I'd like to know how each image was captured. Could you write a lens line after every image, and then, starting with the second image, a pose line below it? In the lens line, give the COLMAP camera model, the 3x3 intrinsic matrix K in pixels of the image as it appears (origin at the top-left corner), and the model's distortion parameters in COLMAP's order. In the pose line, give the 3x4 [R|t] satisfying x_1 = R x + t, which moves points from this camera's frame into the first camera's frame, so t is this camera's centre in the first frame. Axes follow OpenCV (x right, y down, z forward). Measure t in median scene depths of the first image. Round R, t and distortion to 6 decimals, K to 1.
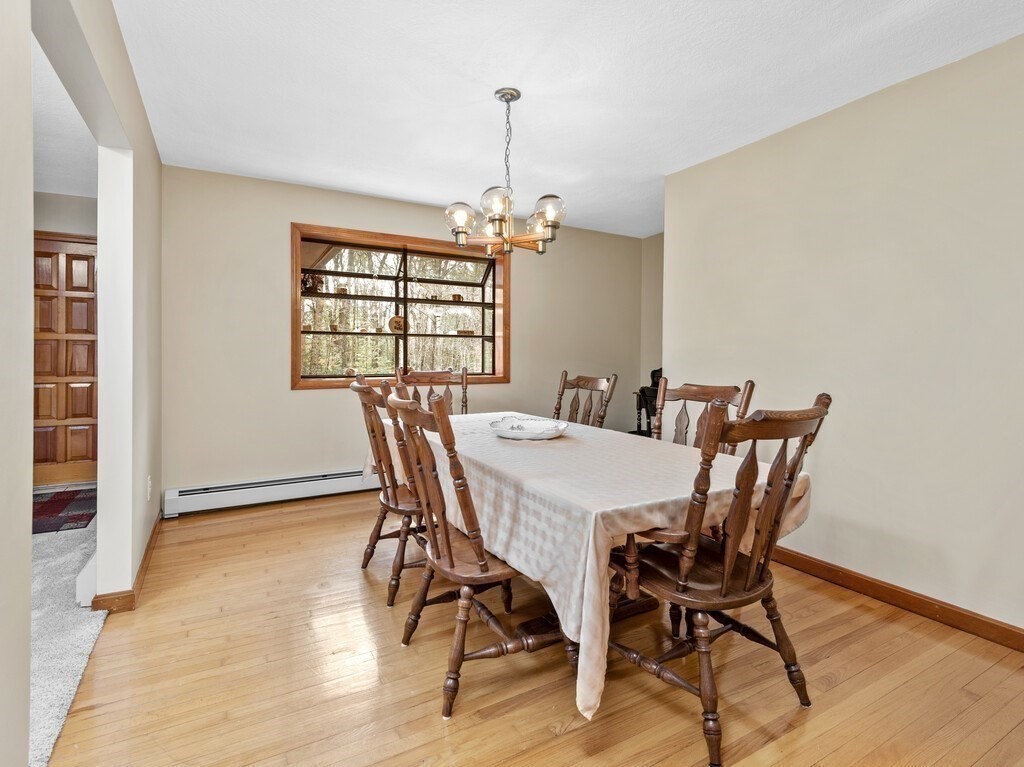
lens RADIAL K [[530.5, 0, 514.8], [0, 530.5, 356.1], [0, 0, 1]] dist [0.001983, -0.000421]
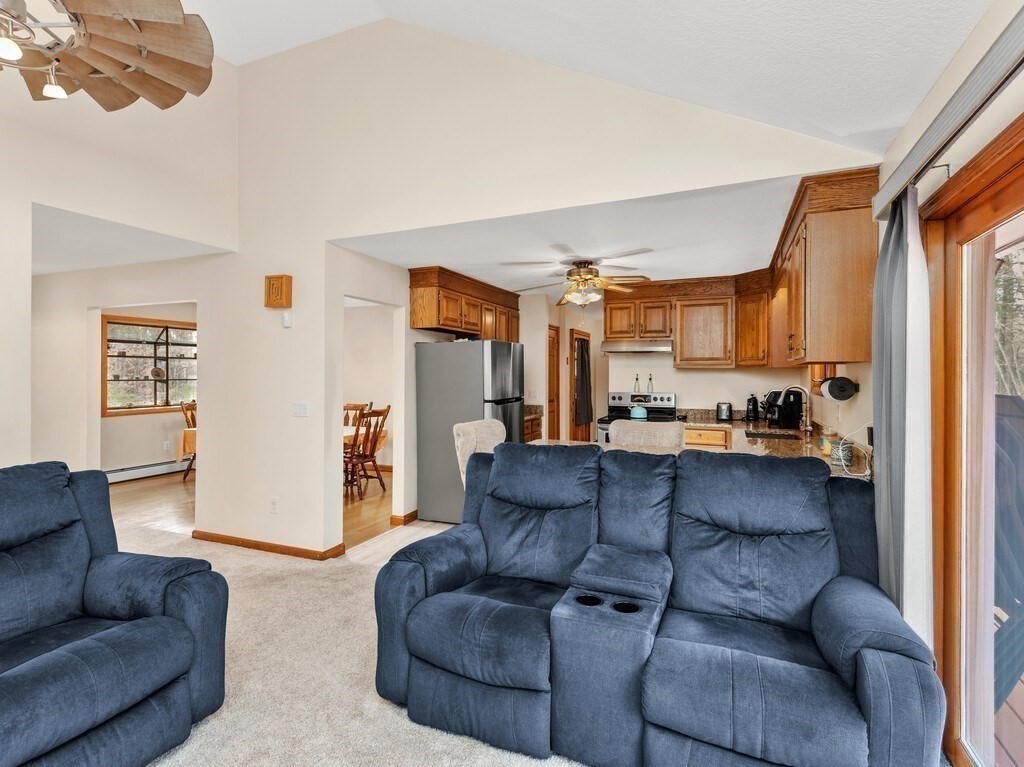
lens RADIAL K [[505.7, 0, 504.8], [0, 505.7, 368.6], [0, 0, 1]] dist [0.003063, 0.000049]
pose [[0.792328, 0.001707, 0.610093, -0.605366], [0.009413, 0.999843, -0.015022, -0.078704], [-0.610023, 0.017645, 0.792187, -1.495375]]
